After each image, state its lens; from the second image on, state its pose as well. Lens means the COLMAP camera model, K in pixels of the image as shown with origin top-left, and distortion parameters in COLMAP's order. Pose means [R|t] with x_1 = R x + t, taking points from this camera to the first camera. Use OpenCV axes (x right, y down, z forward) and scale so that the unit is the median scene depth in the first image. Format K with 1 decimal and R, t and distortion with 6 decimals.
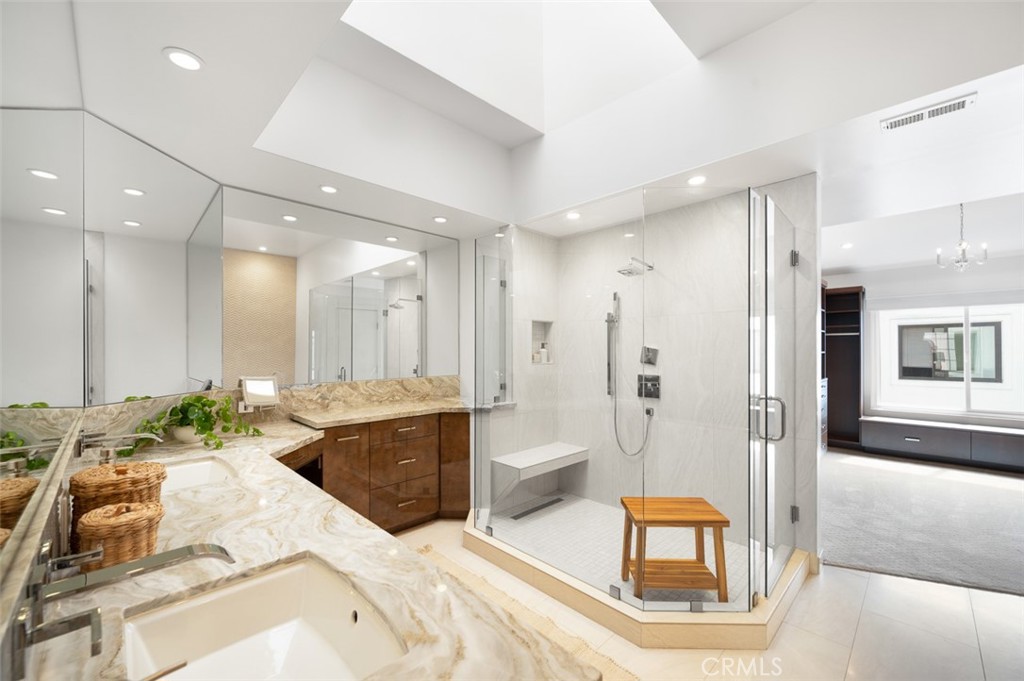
lens RADIAL K [[410.9, 0, 510.3], [0, 410.9, 349.2], [0, 0, 1]] dist [0.000427, -0.000046]
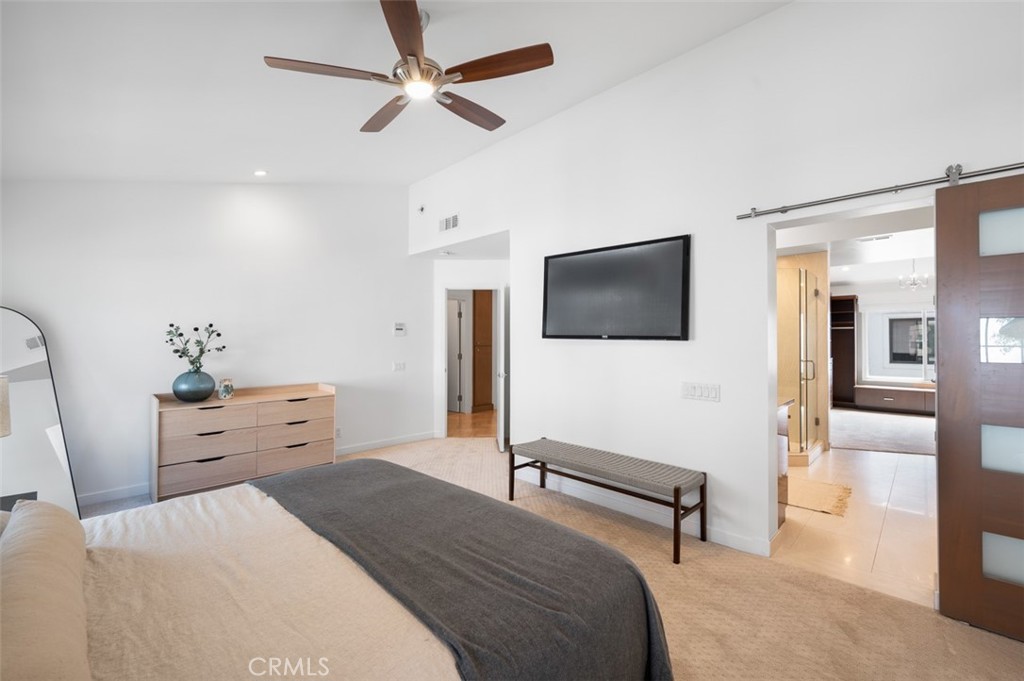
lens RADIAL K [[425.9, 0, 514.0], [0, 425.9, 336.6], [0, 0, 1]] dist [-0.002028, -0.000362]
pose [[0.999856, -0.000350, 0.016945, -0.384122], [0.000425, 0.999990, -0.004408, -0.000897], [-0.016944, 0.004415, 0.999847, -0.490982]]
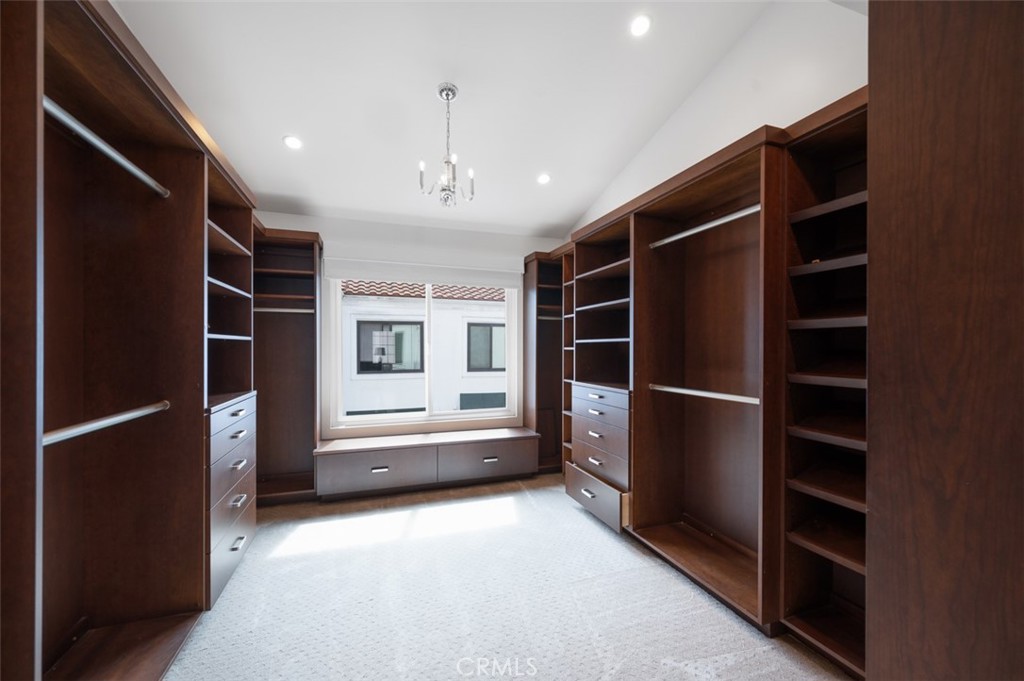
lens RADIAL K [[410.9, 0, 514.2], [0, 410.9, 347.0], [0, 0, 1]] dist [0.000427, -0.000046]
pose [[0.428202, 0.002062, 0.903681, 0.429141], [-0.001223, 0.999998, -0.001702, 0.016874], [-0.903682, -0.000376, 0.428203, 0.475101]]
